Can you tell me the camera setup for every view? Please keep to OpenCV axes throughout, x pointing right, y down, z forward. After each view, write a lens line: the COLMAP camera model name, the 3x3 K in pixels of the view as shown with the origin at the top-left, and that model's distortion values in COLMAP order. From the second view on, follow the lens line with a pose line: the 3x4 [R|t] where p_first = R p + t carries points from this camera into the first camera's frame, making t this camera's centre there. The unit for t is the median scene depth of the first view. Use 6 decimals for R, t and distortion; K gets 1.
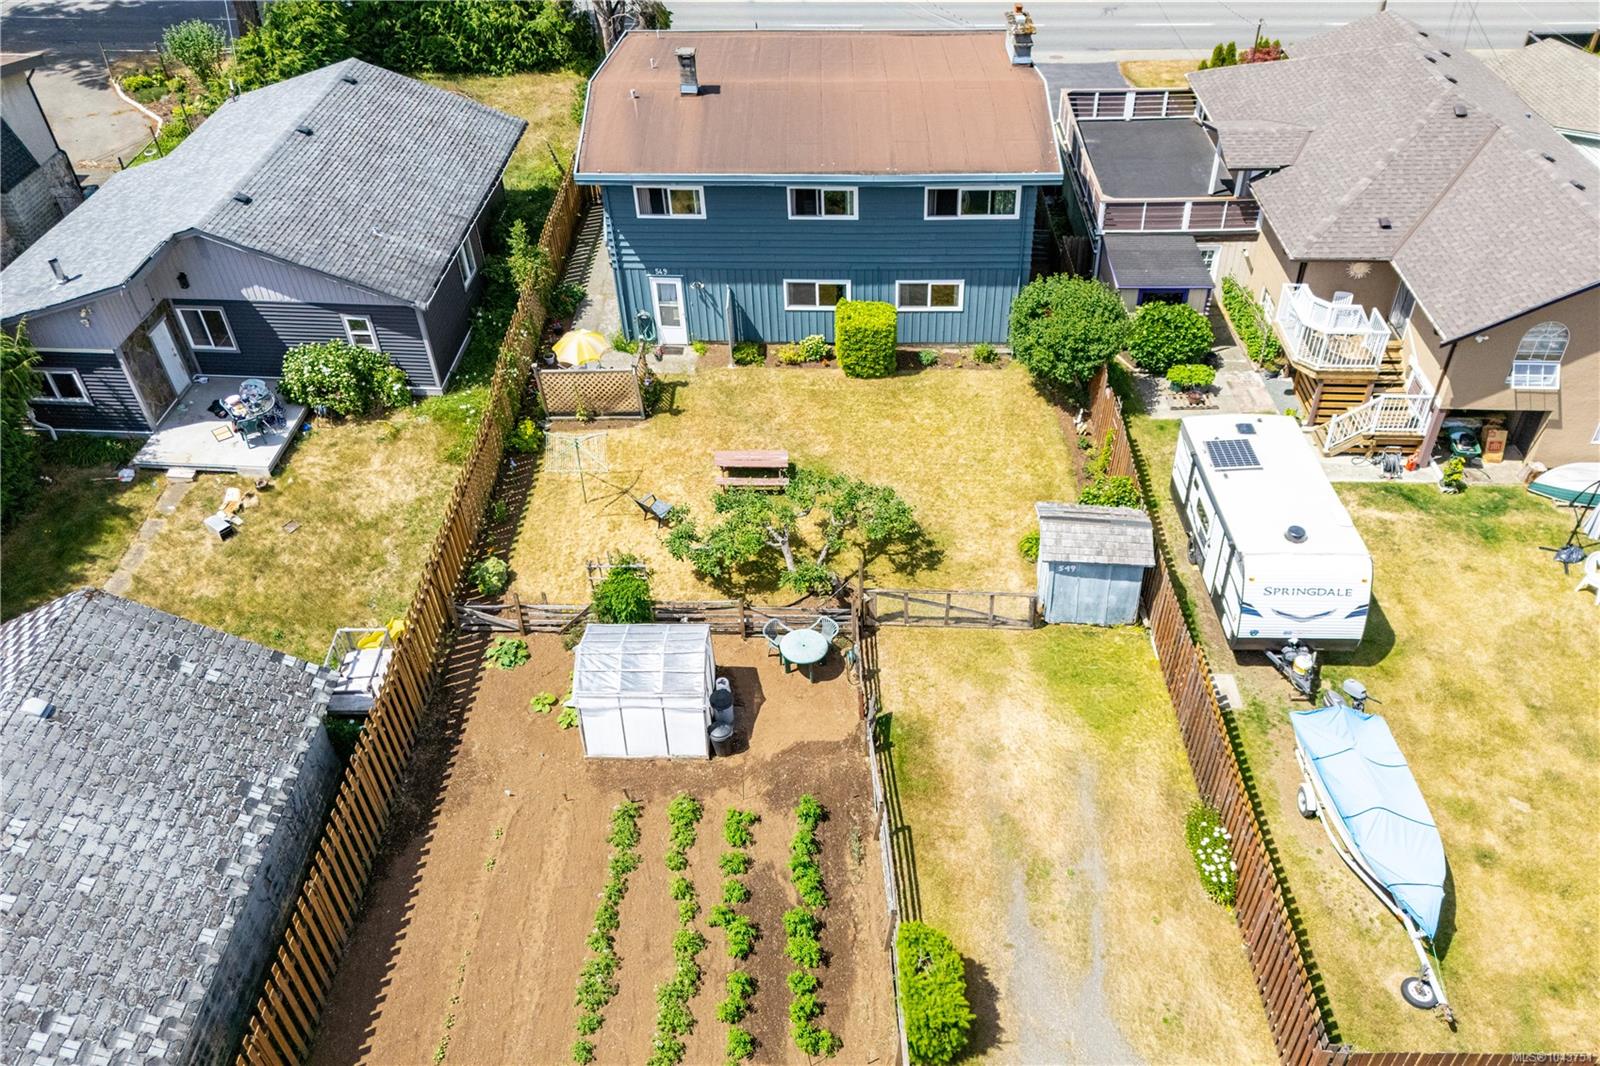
lens RADIAL K [[1240.2, 0, 856.1], [0, 1240.2, 573.5], [0, 0, 1]] dist [0.079053, -0.059166]
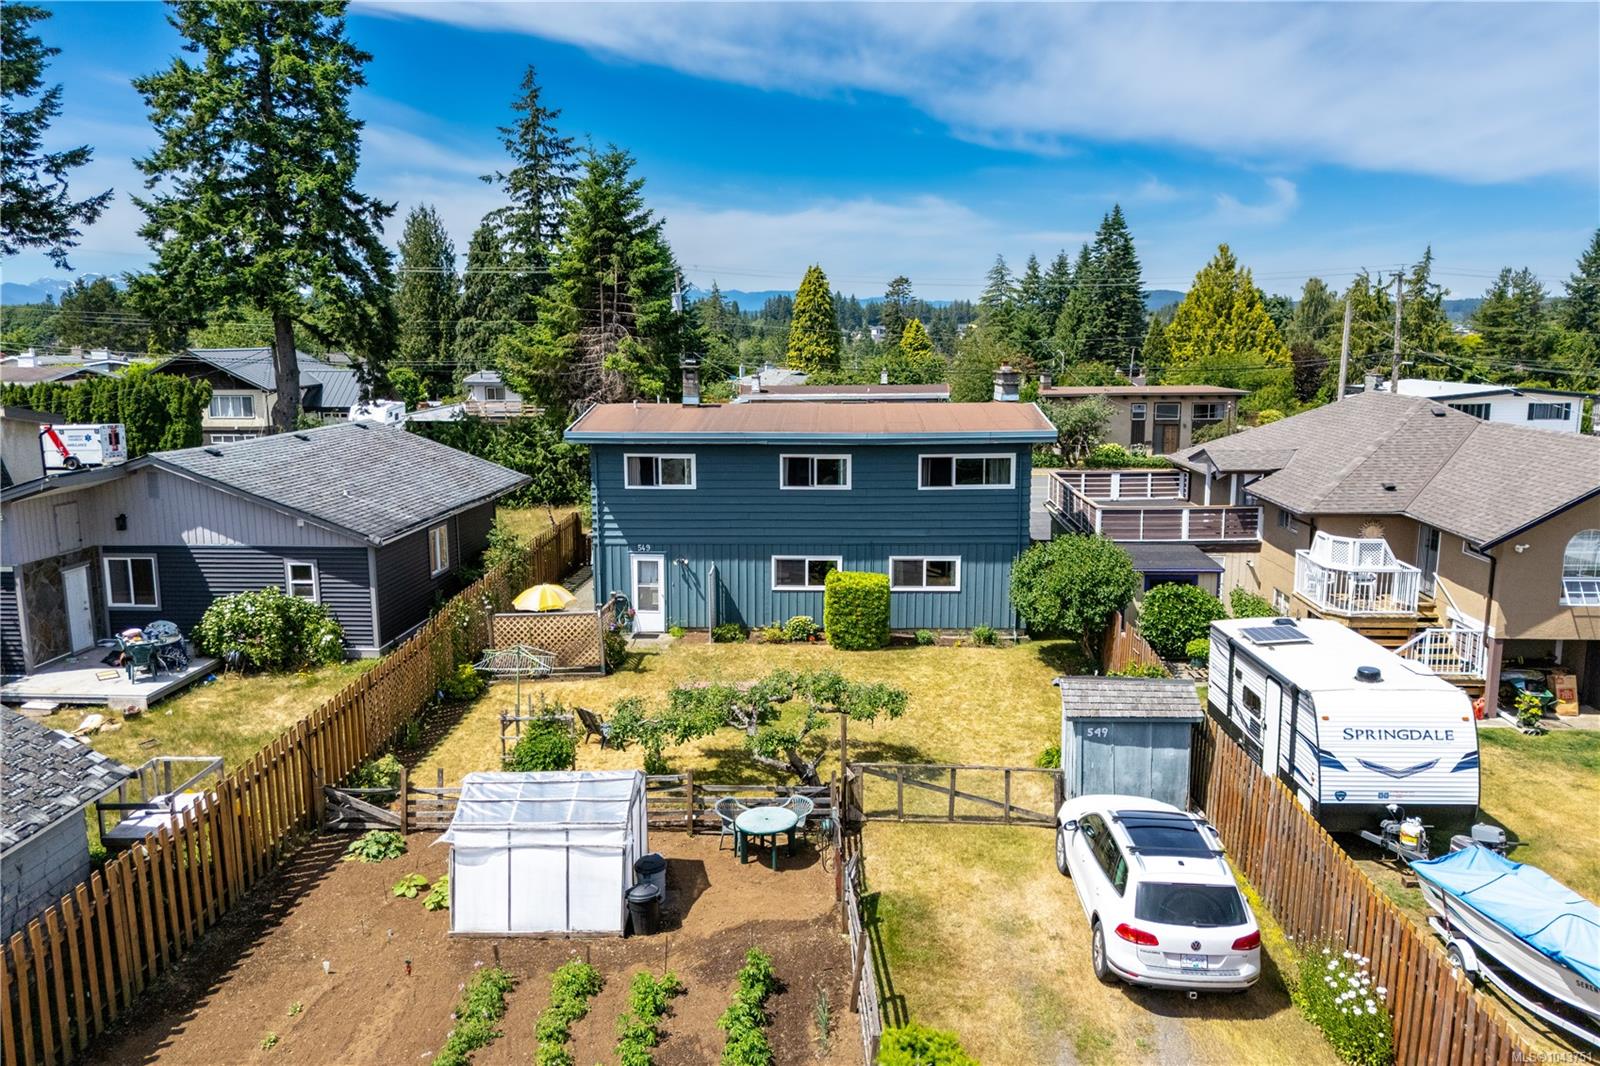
lens RADIAL K [[1211.4, 0, 898.9], [0, 1211.4, 504.9], [0, 0, 1]] dist [0.068099, -0.045195]
pose [[0.999383, 0.018161, 0.030061, 0.010947], [-0.000051, 0.856676, -0.515854, 0.225765], [-0.035121, 0.515535, 0.856149, 0.196577]]
